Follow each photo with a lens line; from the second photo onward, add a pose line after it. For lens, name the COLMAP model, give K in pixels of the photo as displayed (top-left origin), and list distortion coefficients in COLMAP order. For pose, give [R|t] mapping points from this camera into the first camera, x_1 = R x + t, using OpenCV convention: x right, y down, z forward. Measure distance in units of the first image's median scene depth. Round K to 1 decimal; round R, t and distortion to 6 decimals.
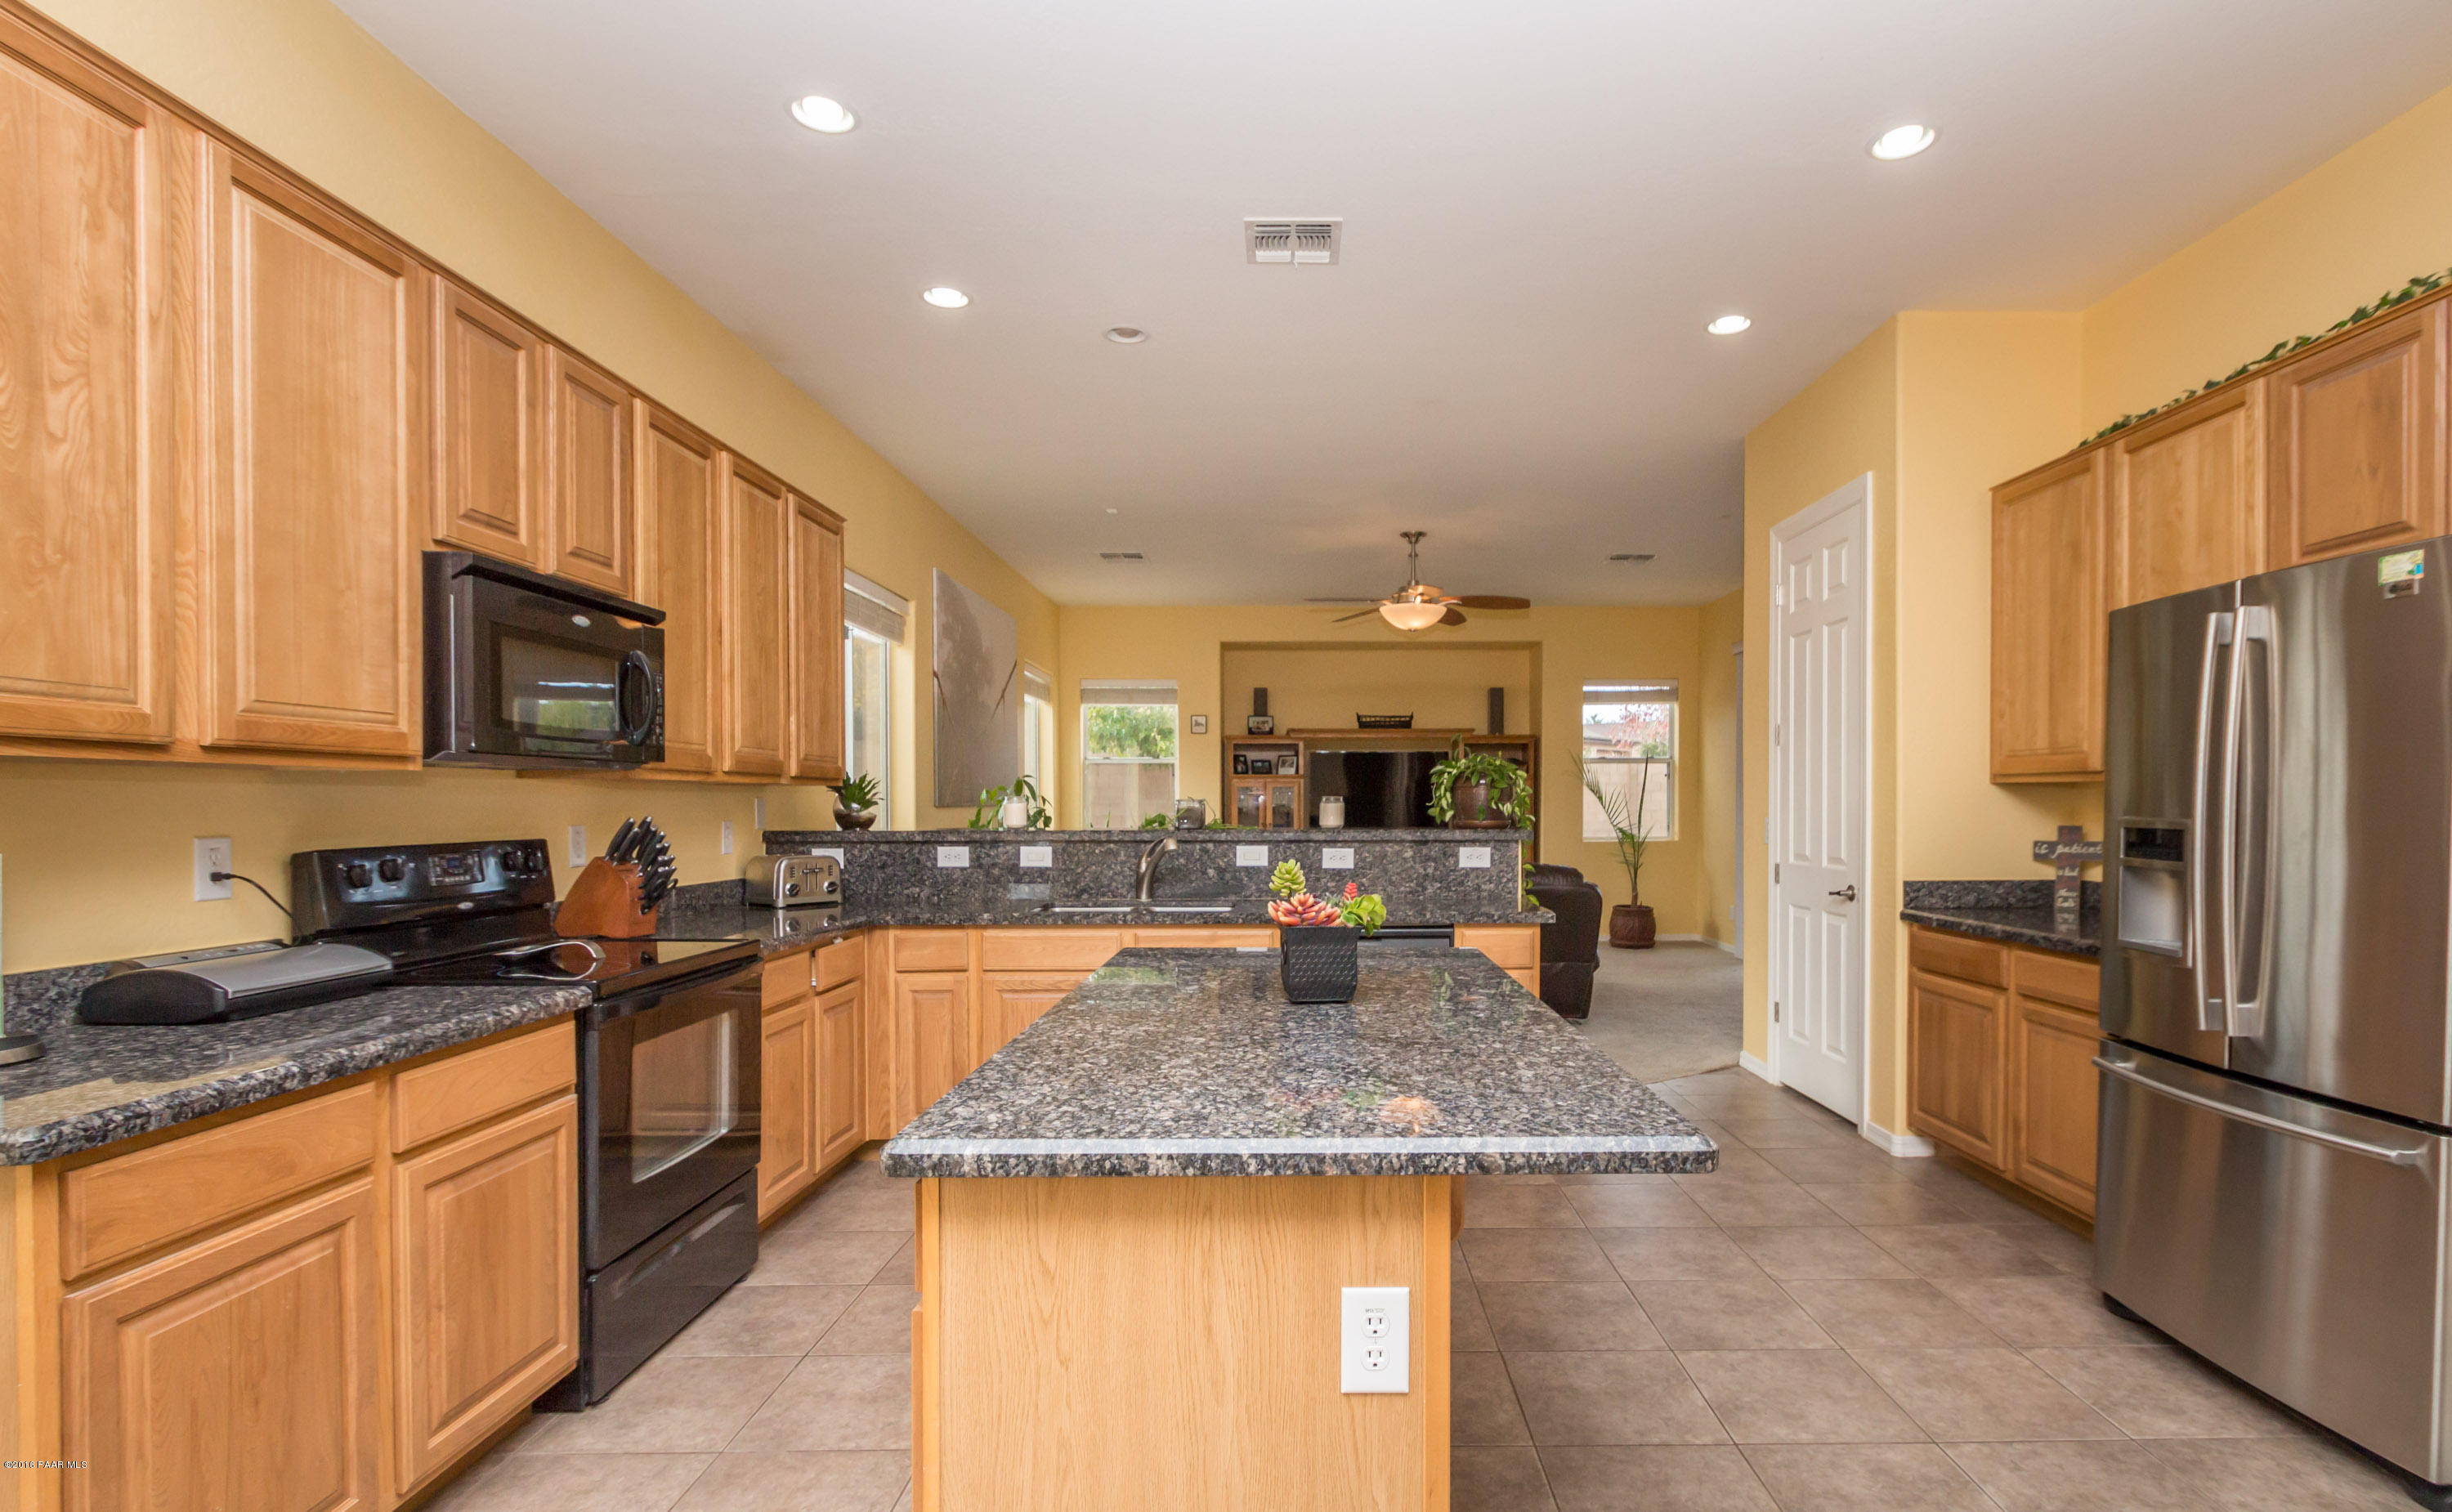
lens RADIAL K [[1170.2, 0, 1316.4], [0, 1170.2, 823.8], [0, 0, 1]] dist [0.004829, -0.005009]
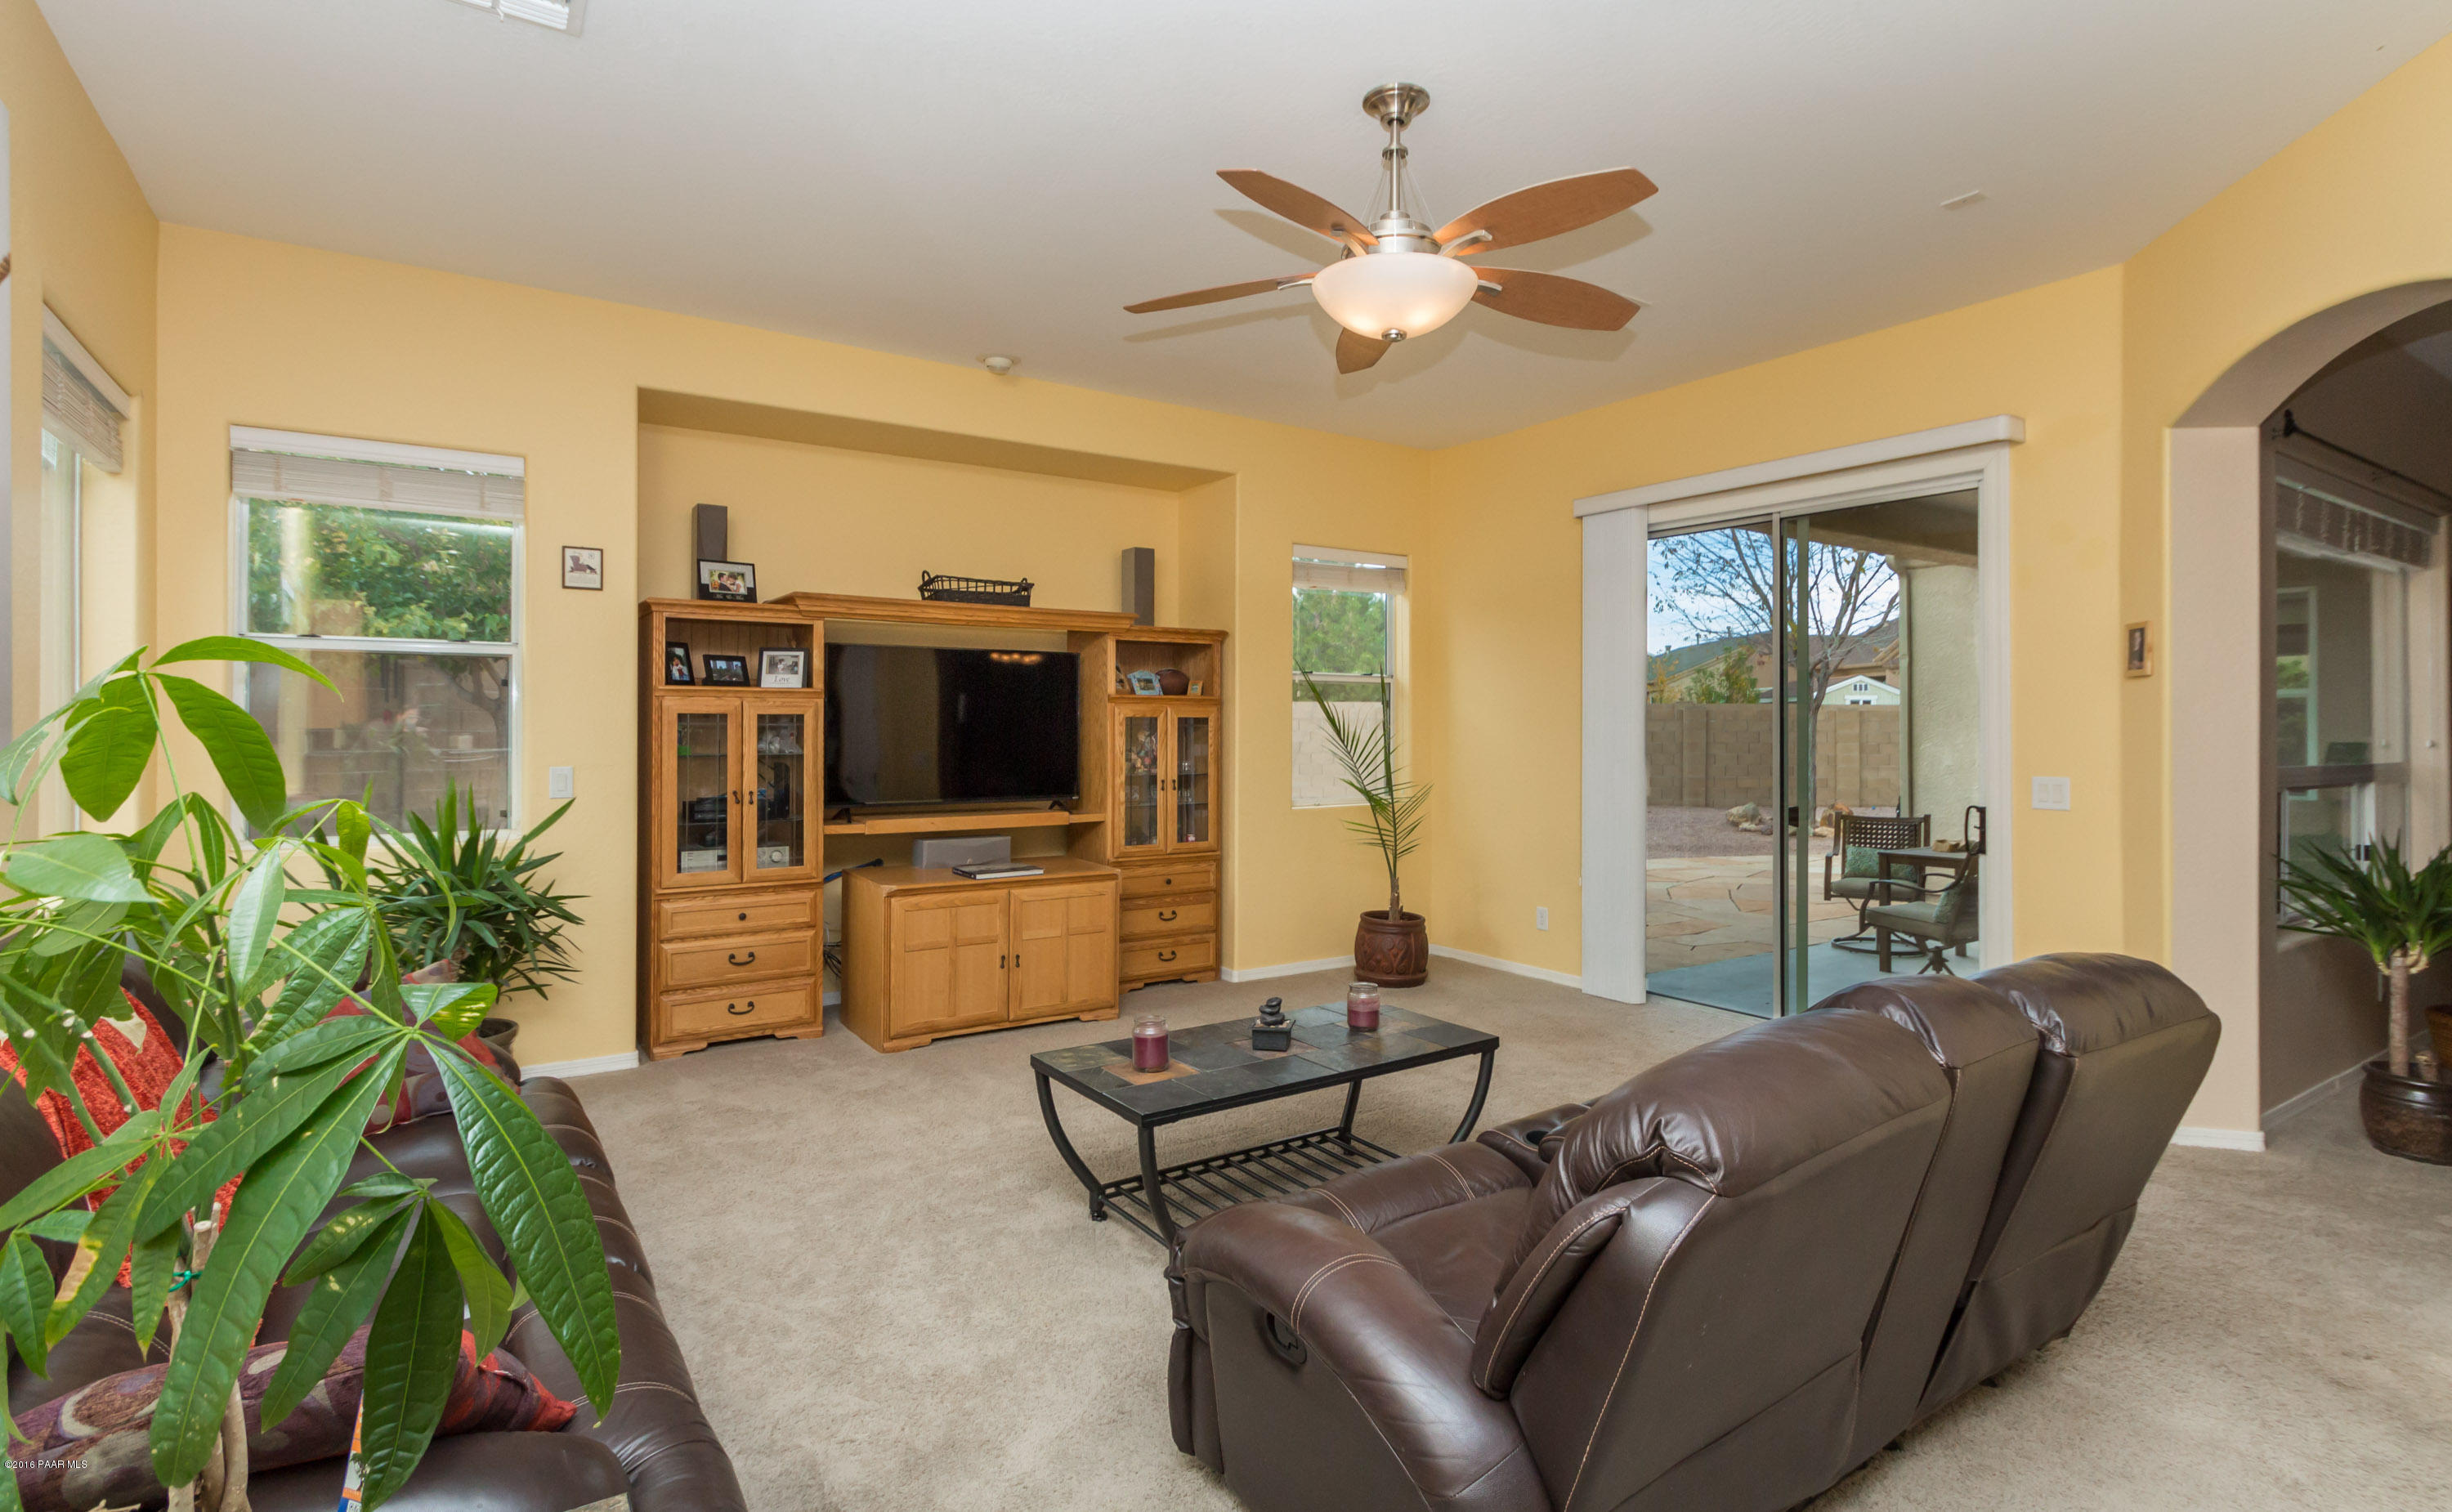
lens RADIAL K [[1170.2, 0, 1219.4], [0, 1170.2, 727.8], [0, 0, 1]] dist [0.004829, -0.005009]
pose [[0.844719, 0.005427, 0.535182, -0.321834], [0.002443, 0.999899, -0.013996, -0.045489], [-0.535204, 0.013131, 0.844621, 1.233108]]
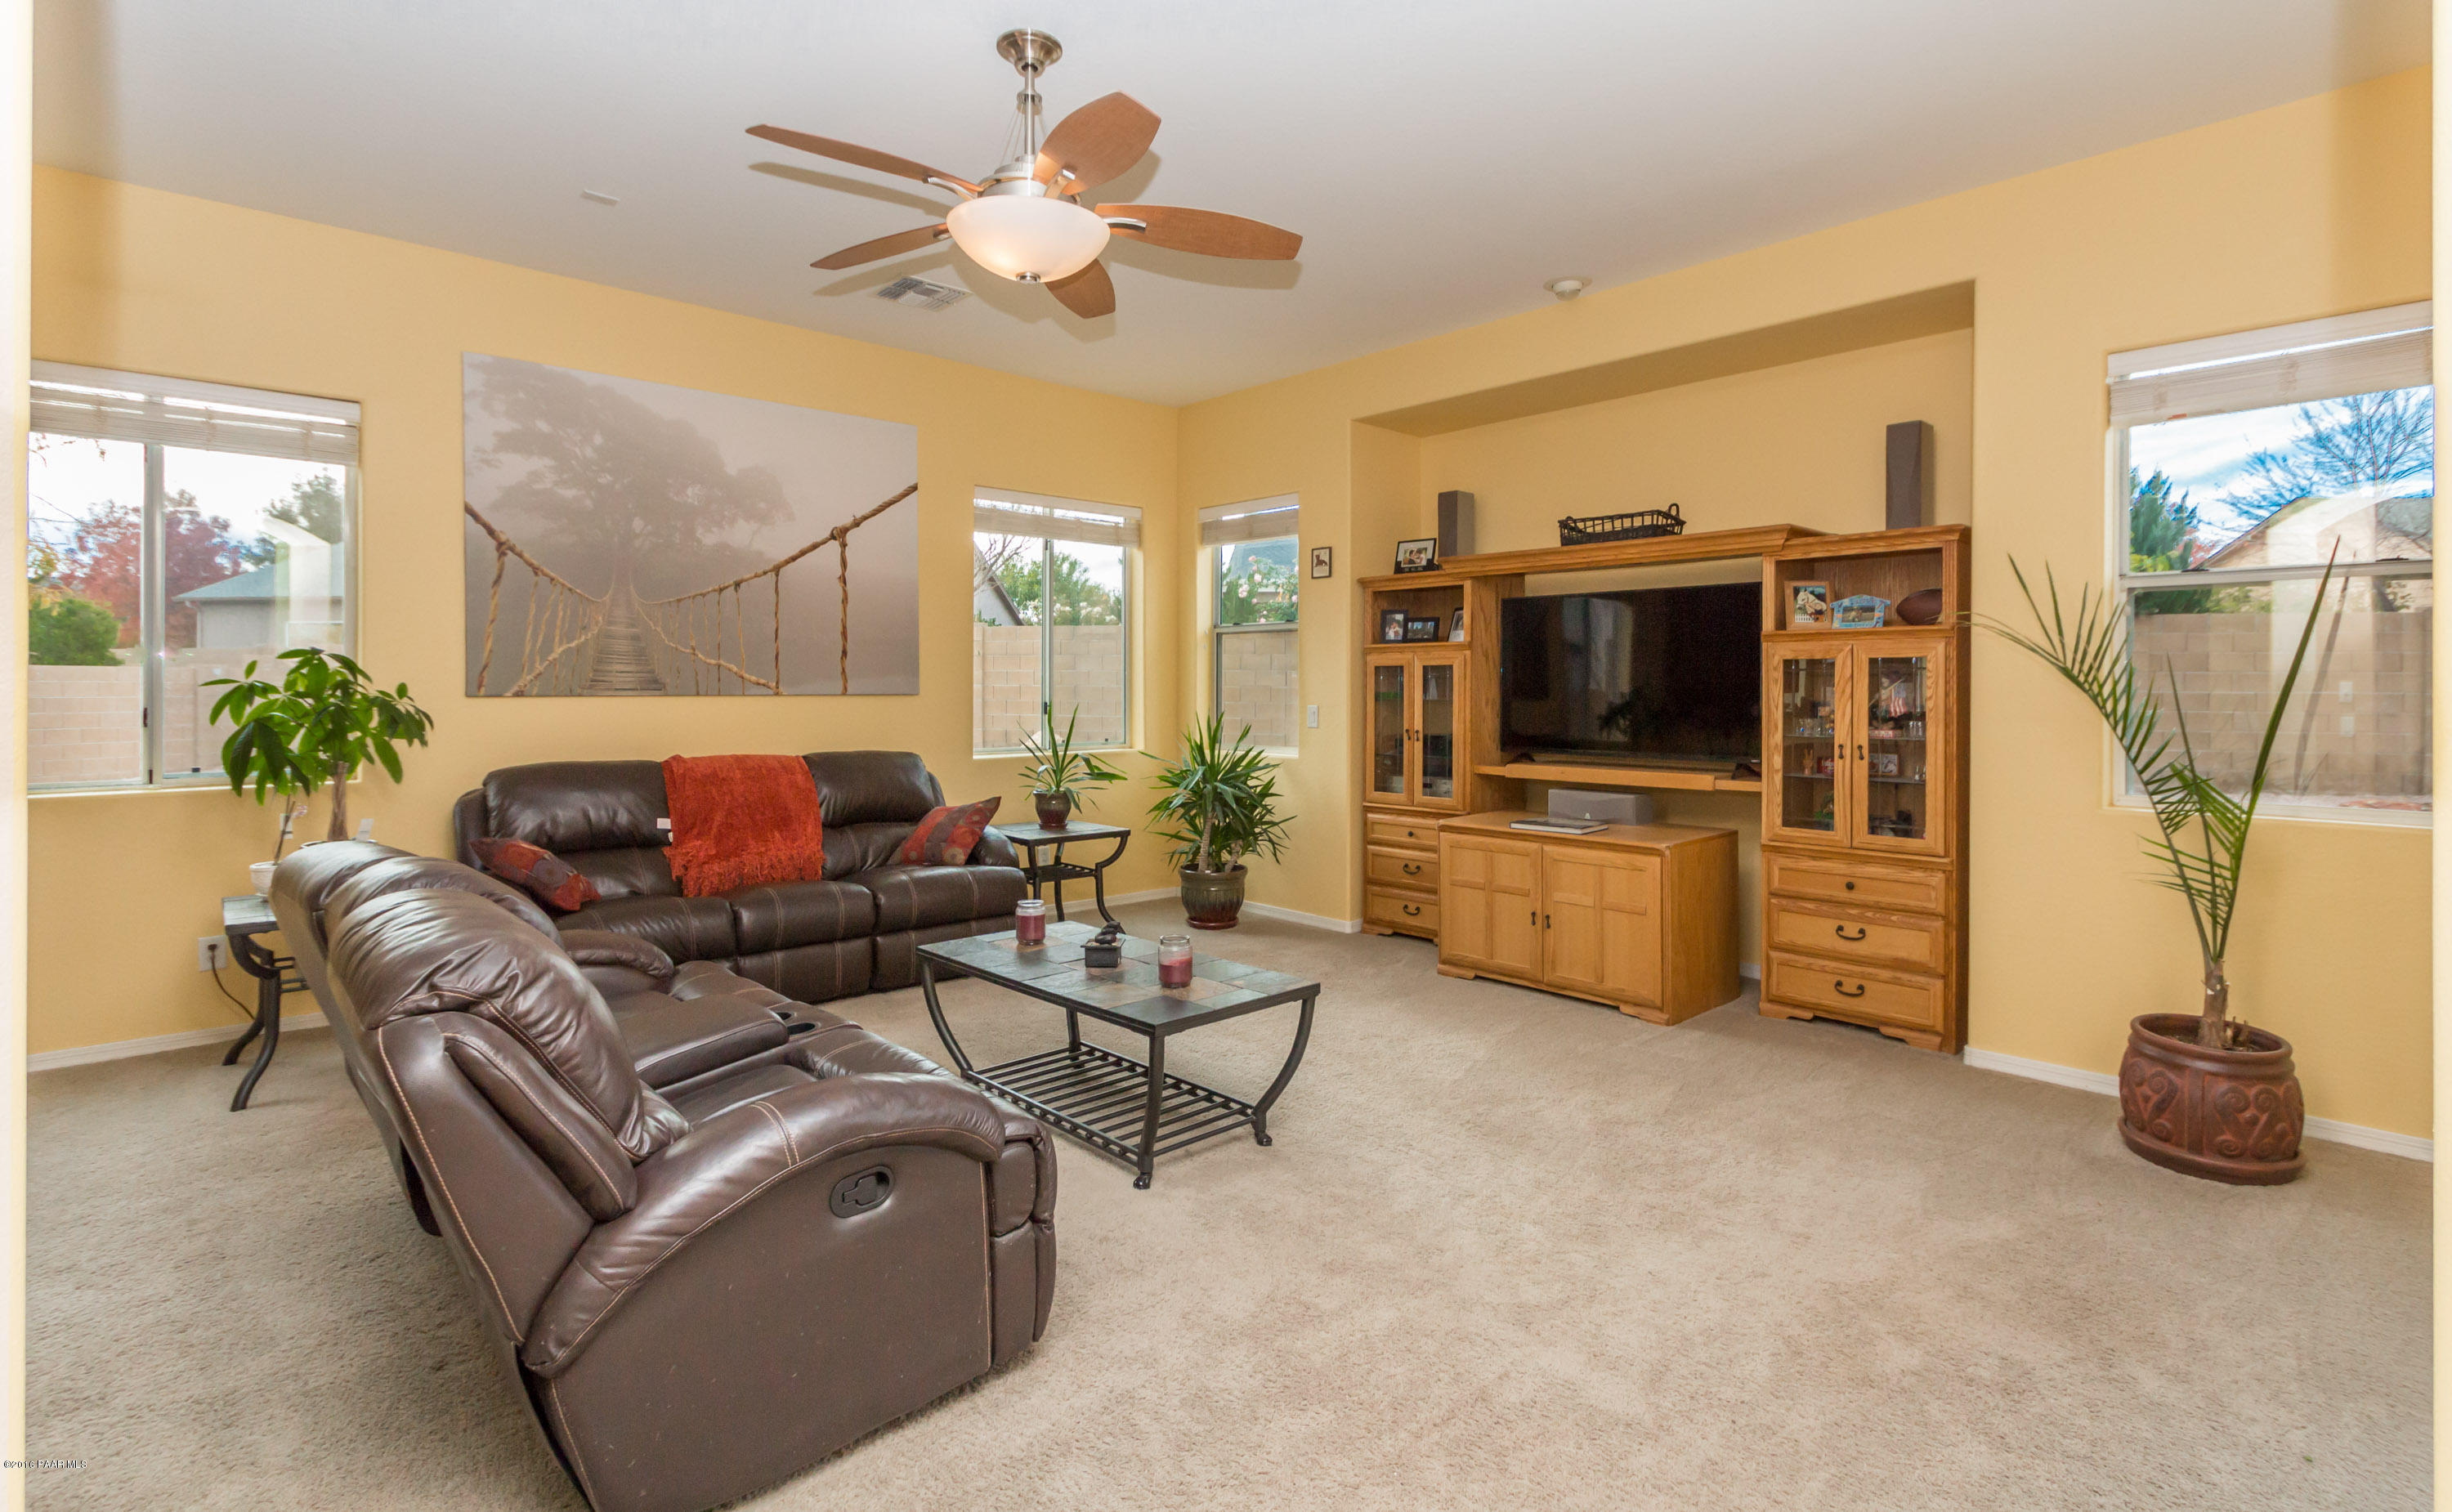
lens RADIAL K [[1170.2, 0, 1236.5], [0, 1170.2, 690.2], [0, 0, 1]] dist [0.004829, -0.005009]
pose [[0.665804, 0.005168, -0.746108, 0.776588], [-0.016746, 0.999828, -0.008018, -0.032746], [0.745938, 0.017833, 0.665776, 1.380402]]
